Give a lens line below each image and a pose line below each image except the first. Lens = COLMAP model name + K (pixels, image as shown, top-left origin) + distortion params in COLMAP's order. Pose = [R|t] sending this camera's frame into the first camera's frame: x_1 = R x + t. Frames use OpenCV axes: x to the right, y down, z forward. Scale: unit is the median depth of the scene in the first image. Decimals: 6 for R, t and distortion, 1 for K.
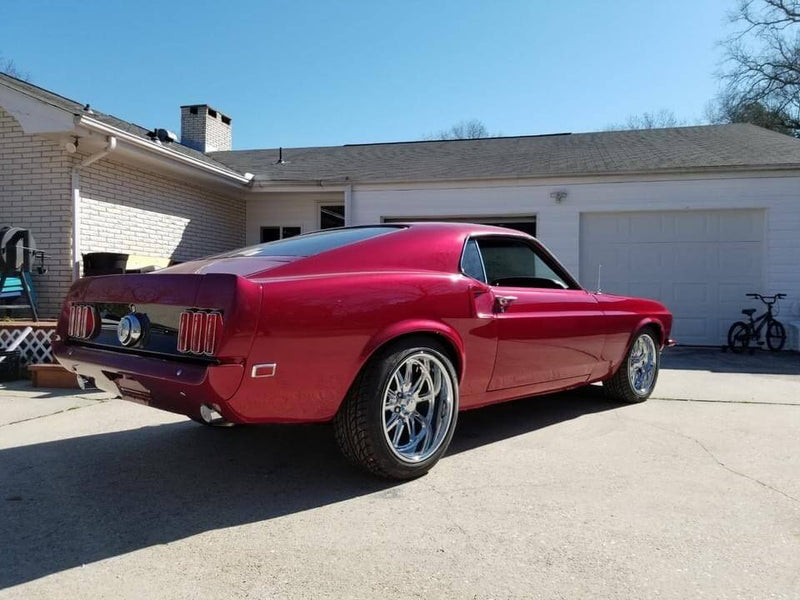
lens RADIAL K [[645.3, 0, 400.0], [0, 645.3, 300.0], [0, 0, 1]] dist [0.044934, -0.003481]
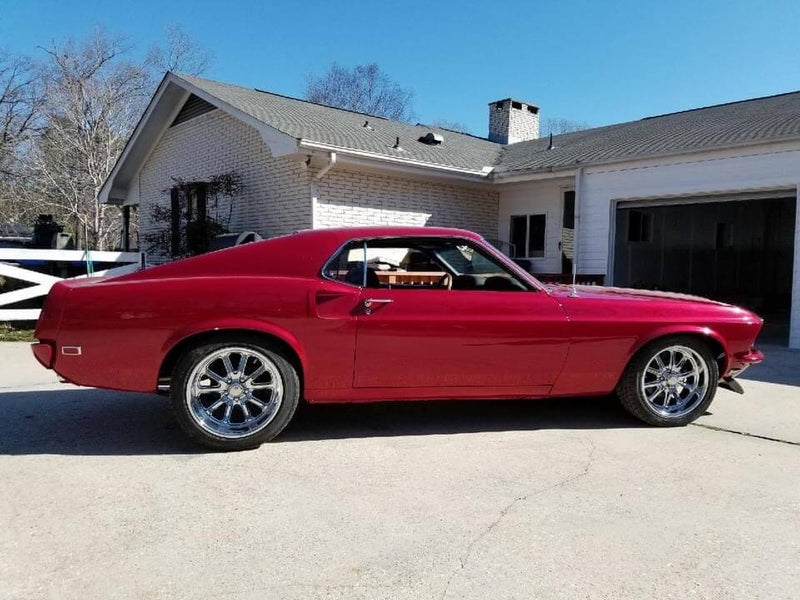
lens RADIAL K [[625.8, 0, 404.4], [0, 625.8, 331.2], [0, 0, 1]] dist [0.027218, -0.007299]
pose [[0.804521, 0.065360, -0.590317, 0.337247], [-0.016313, 0.995983, 0.088044, -0.018457], [0.593700, -0.061204, 0.802355, 0.097258]]
